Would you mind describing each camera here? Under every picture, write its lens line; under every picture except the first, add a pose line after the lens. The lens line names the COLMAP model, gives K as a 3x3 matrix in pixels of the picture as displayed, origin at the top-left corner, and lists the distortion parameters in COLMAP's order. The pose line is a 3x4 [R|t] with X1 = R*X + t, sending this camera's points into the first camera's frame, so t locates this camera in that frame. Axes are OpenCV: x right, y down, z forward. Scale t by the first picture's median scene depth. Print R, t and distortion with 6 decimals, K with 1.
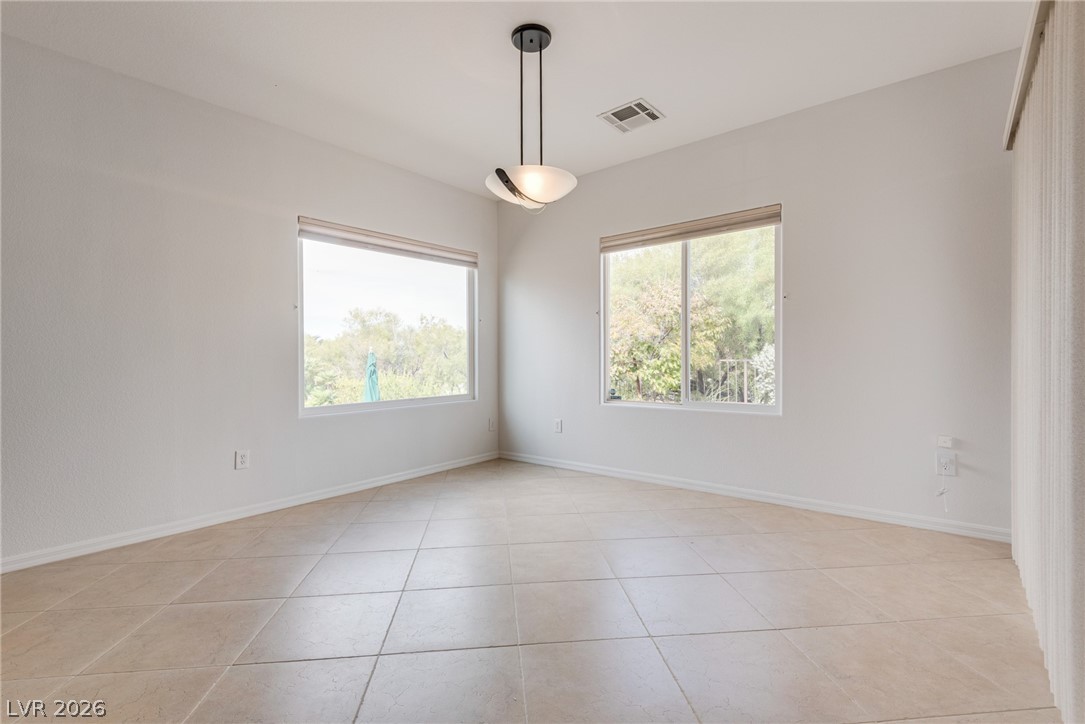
lens RADIAL K [[508.2, 0, 528.4], [0, 508.2, 360.7], [0, 0, 1]] dist [0.035999, -0.000179]
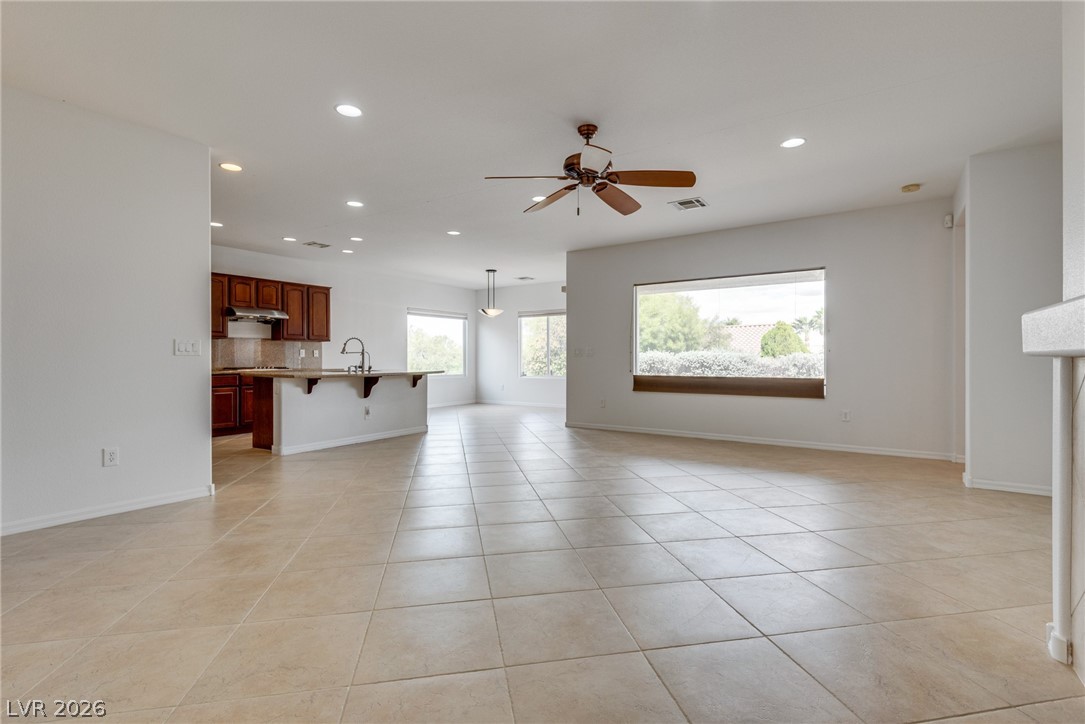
lens RADIAL K [[497.8, 0, 535.7], [0, 497.8, 355.7], [0, 0, 1]] dist [0.034833, -0.025078]
pose [[0.995291, 0.009665, 0.096453, -0.008234], [-0.008782, 0.999916, -0.009574, -0.000233], [-0.096538, 0.008682, 0.995291, -1.371246]]
